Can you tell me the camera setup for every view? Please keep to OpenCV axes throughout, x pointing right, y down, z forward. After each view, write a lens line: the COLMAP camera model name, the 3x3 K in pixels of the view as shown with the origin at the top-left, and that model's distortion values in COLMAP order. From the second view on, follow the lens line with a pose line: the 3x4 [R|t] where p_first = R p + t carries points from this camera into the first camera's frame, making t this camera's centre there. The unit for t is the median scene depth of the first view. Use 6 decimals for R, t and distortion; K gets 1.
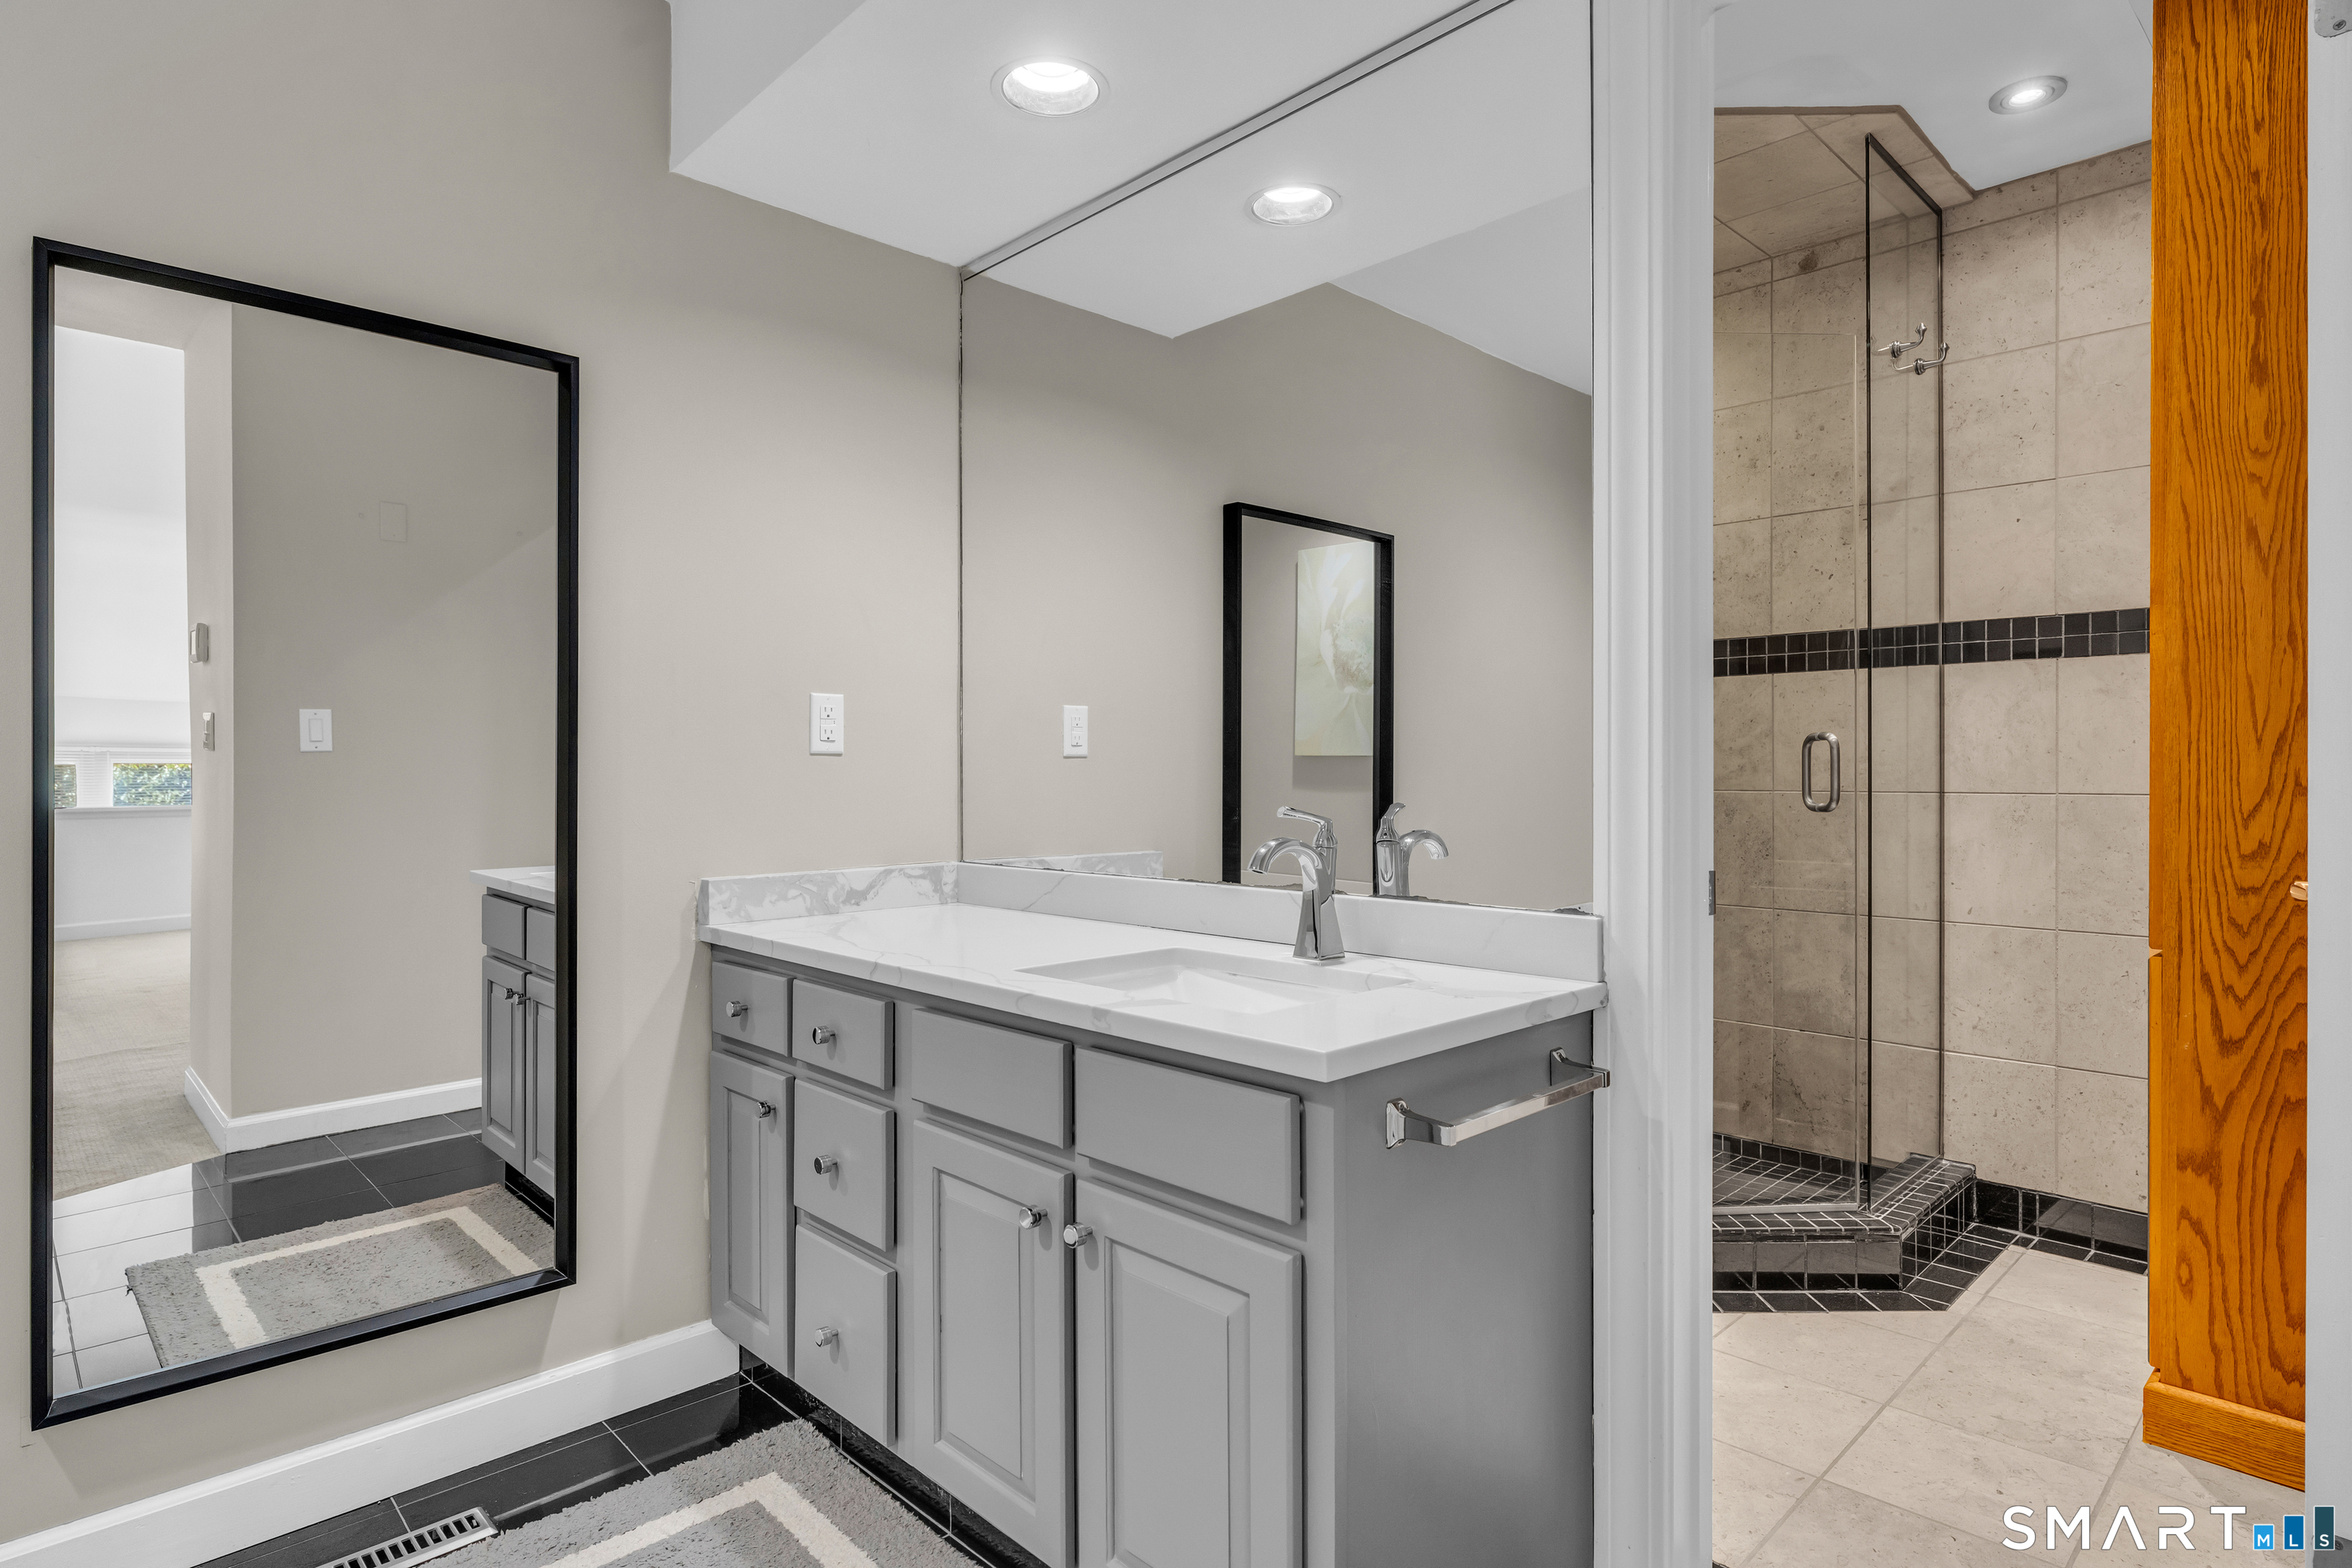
lens RADIAL K [[1246.4, 0, 1169.7], [0, 1246.4, 777.9], [0, 0, 1]] dist [0.023178, -0.000999]
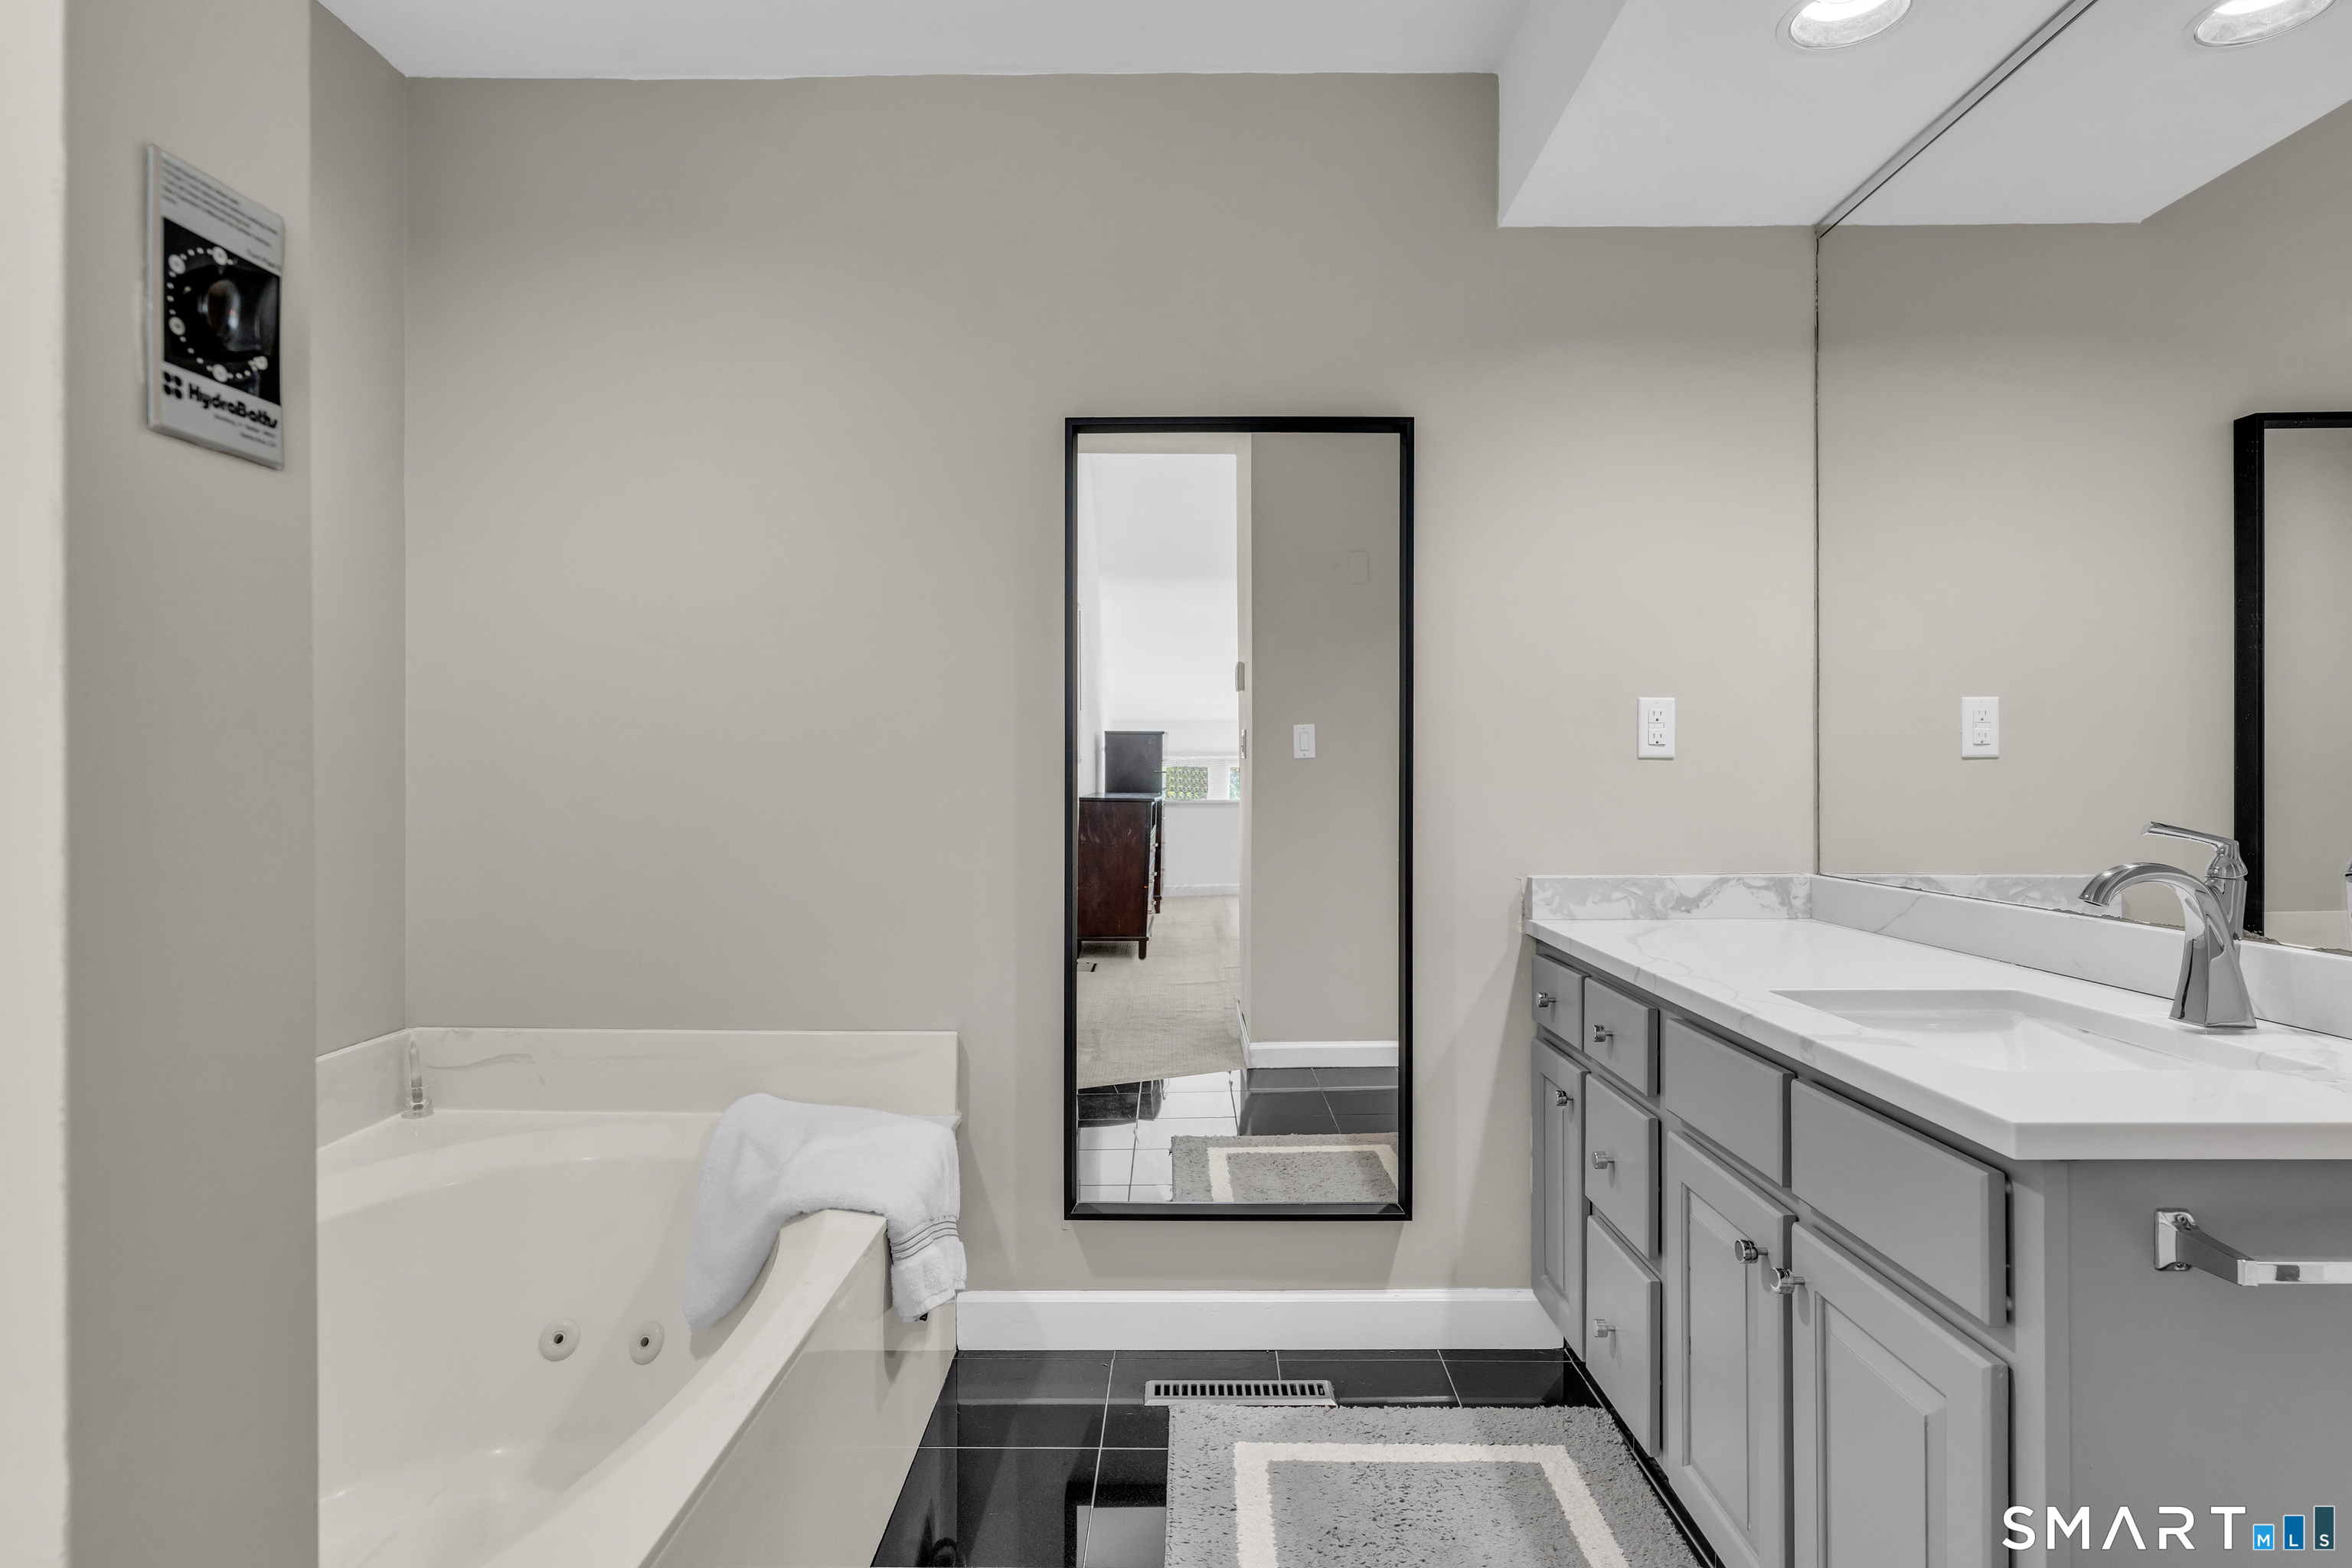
lens RADIAL K [[1246.4, 0, 1172.5], [0, 1246.4, 776.8], [0, 0, 1]] dist [0.023178, -0.000999]
pose [[0.735849, 0.000880, -0.677145, 0.148374], [-0.002488, 0.999996, -0.001404, -0.002318], [0.677141, 0.002718, 0.735848, 0.008124]]
